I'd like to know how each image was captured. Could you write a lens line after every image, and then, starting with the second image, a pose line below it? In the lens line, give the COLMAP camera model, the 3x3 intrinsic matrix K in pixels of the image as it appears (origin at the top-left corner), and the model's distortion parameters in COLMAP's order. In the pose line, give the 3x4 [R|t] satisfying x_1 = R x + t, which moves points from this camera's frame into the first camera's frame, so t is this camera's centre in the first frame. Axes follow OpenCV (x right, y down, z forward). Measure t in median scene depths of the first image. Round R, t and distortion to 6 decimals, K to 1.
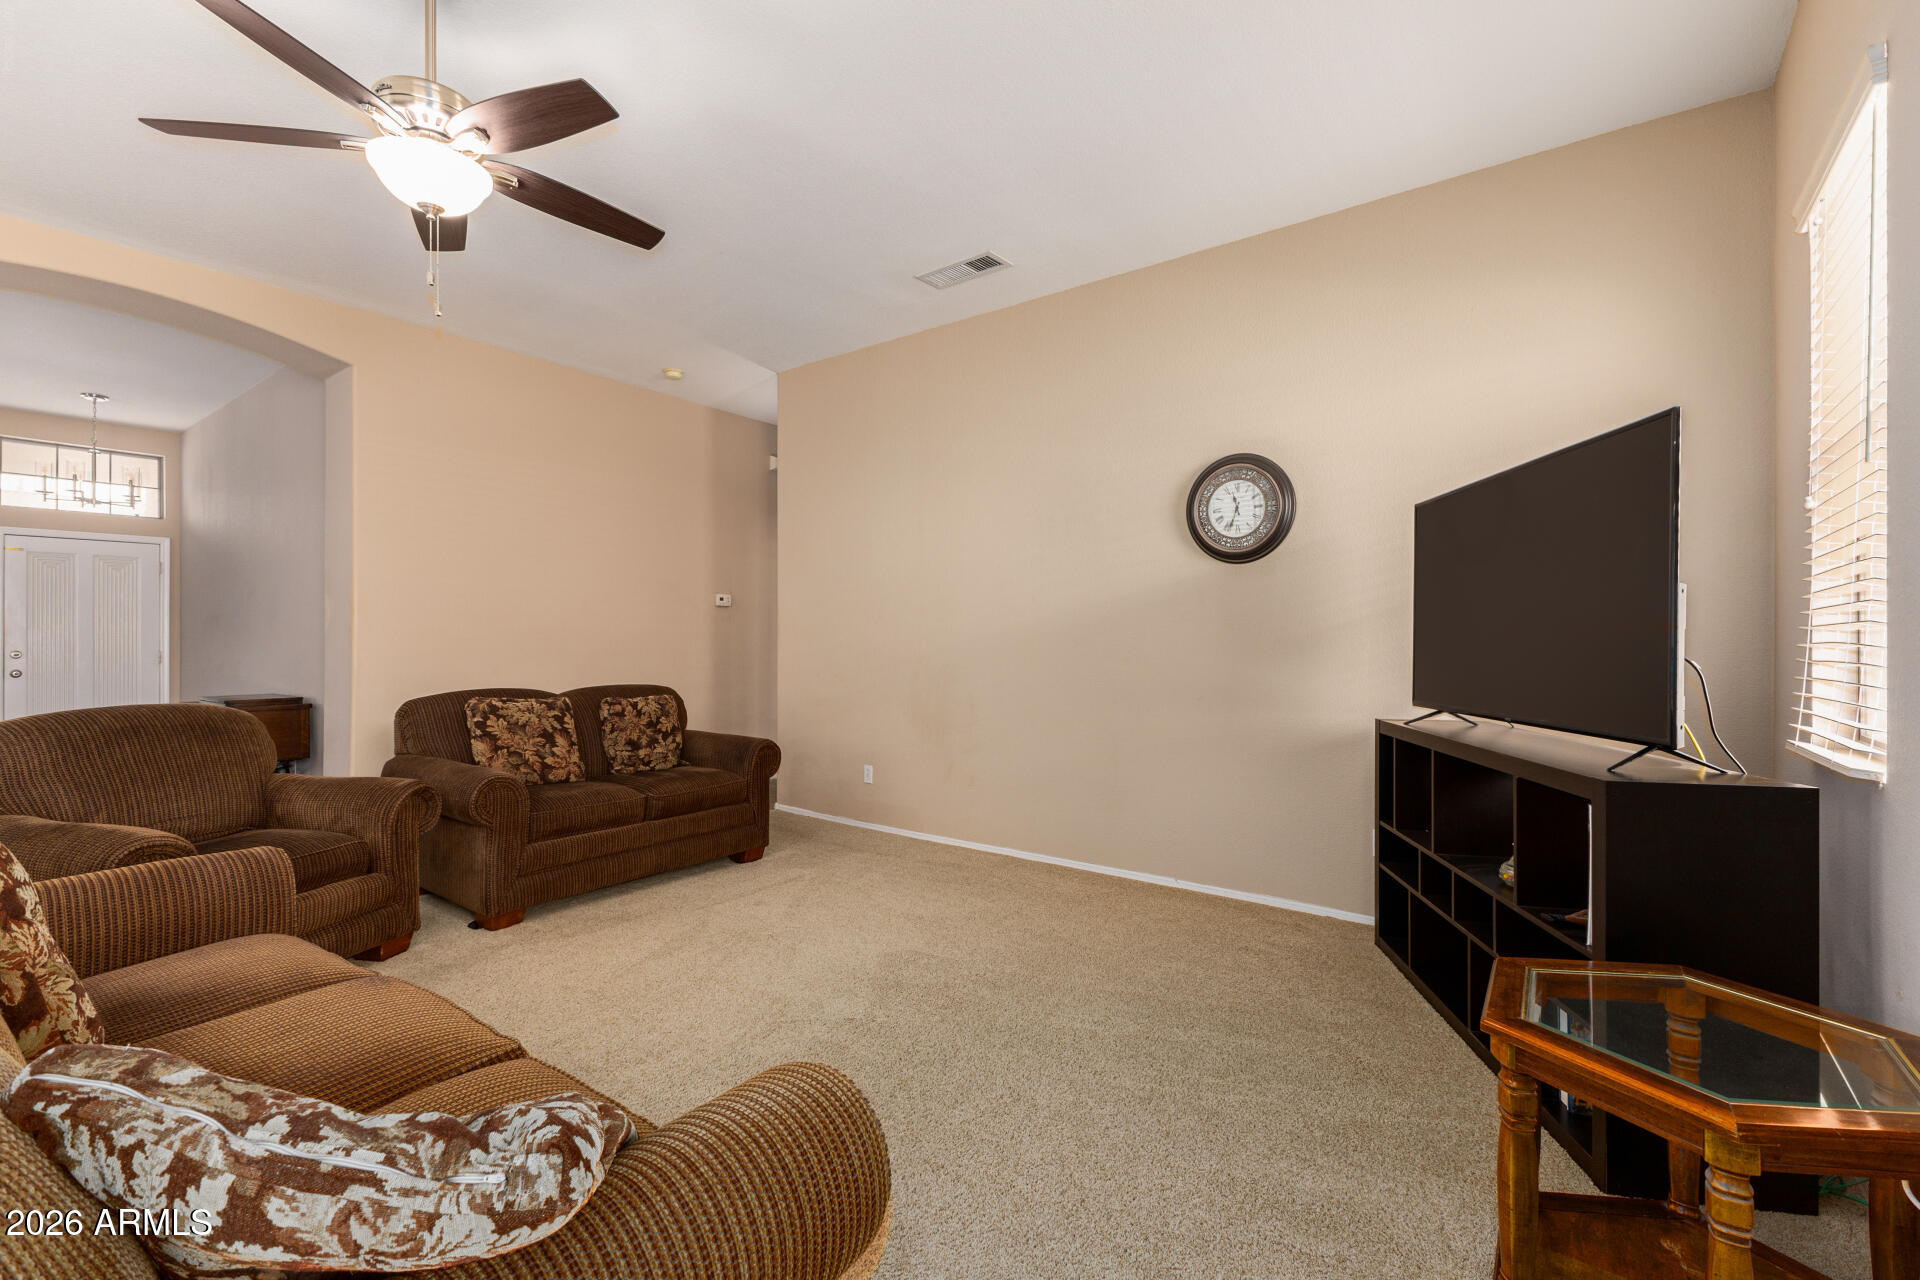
lens RADIAL K [[839.6, 0, 960.2], [0, 839.6, 641.9], [0, 0, 1]] dist [-0.000453, -0.000293]
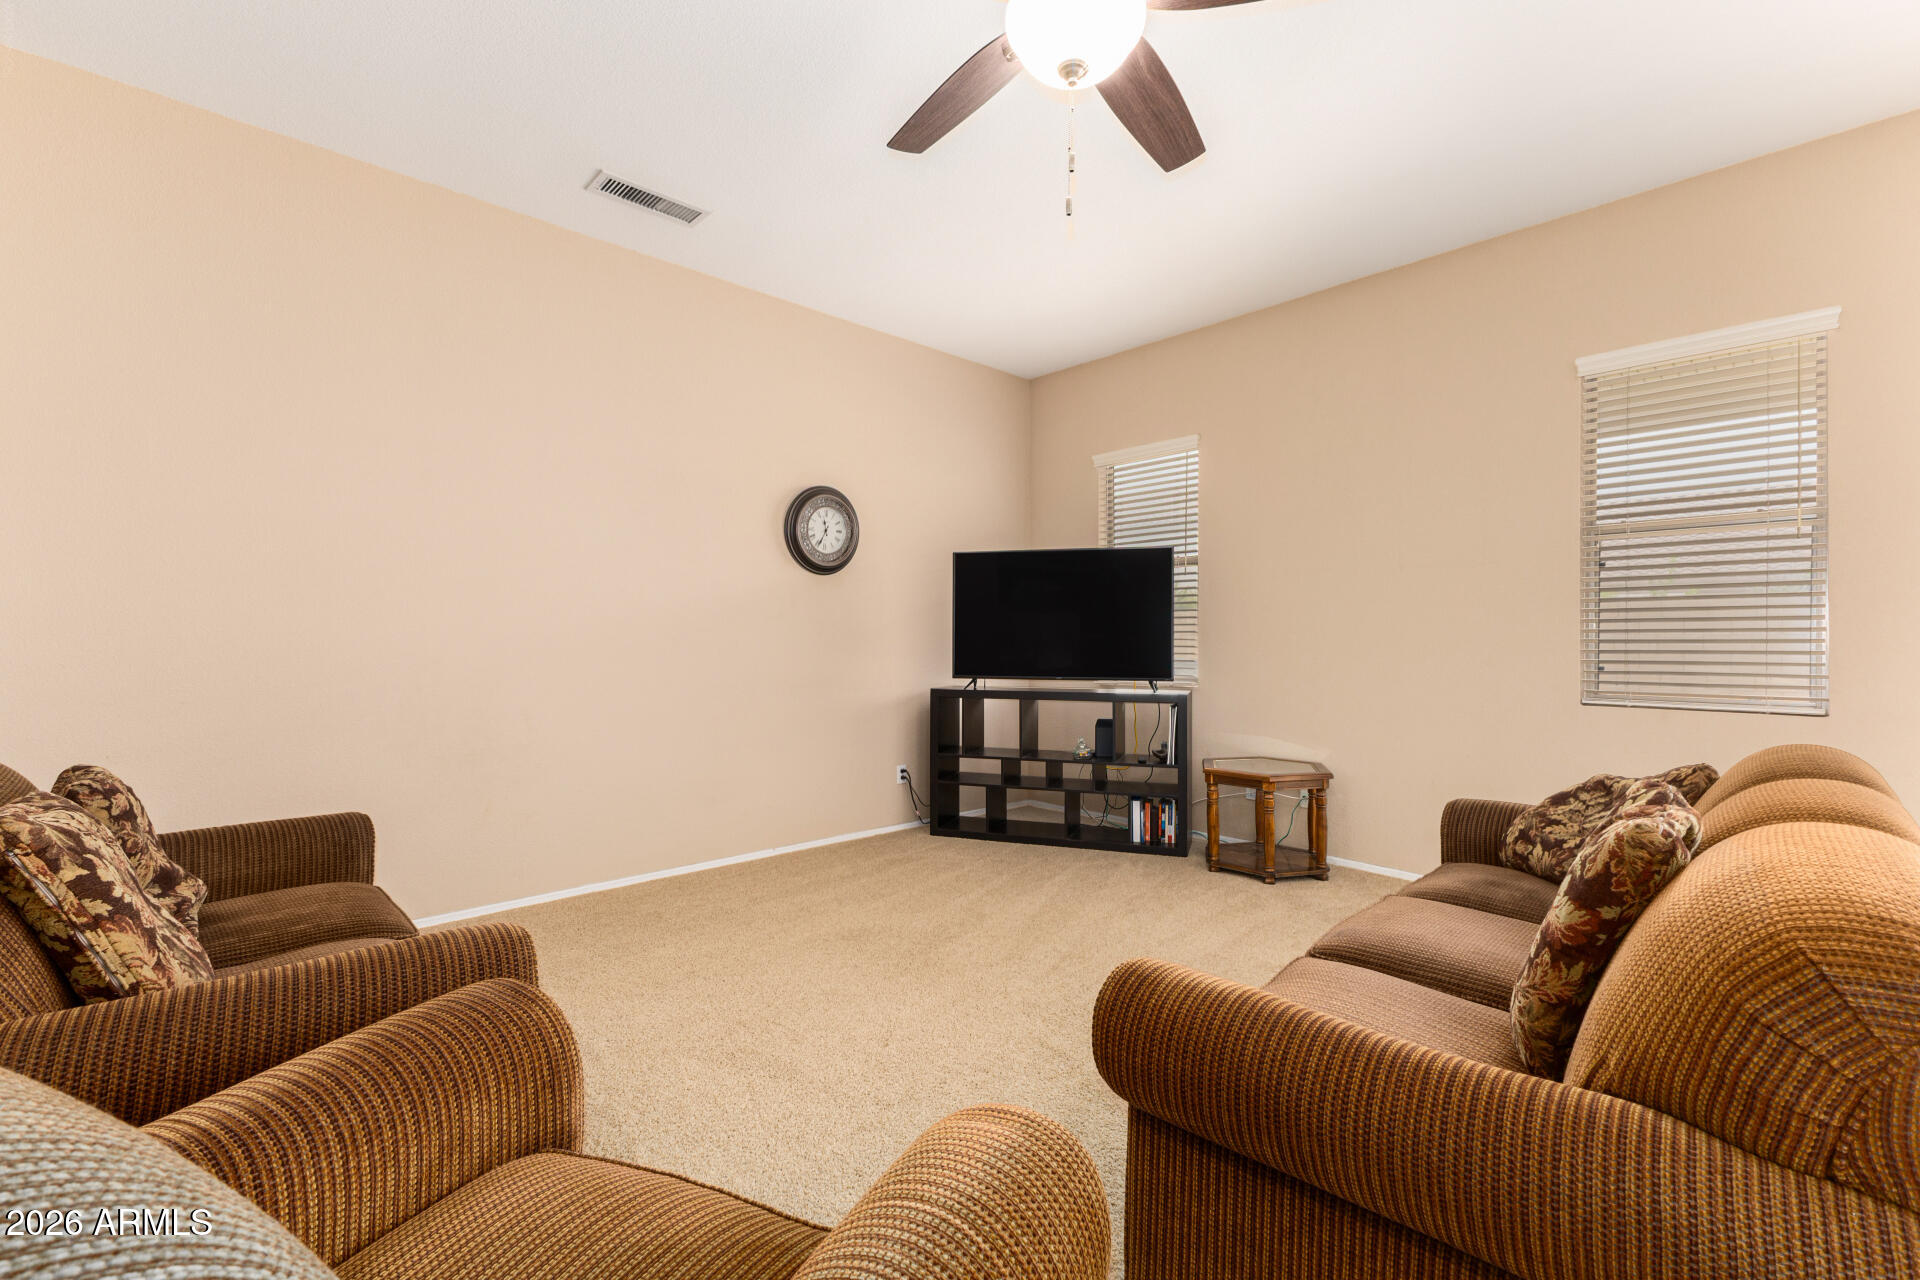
lens RADIAL K [[839.6, 0, 959.3], [0, 839.6, 632.1], [0, 0, 1]] dist [-0.000453, -0.000293]
pose [[0.169865, 0.001865, 0.985466, -0.864400], [0.003648, 0.999990, -0.002521, -0.004326], [-0.985461, 0.004023, 0.169856, 0.595315]]
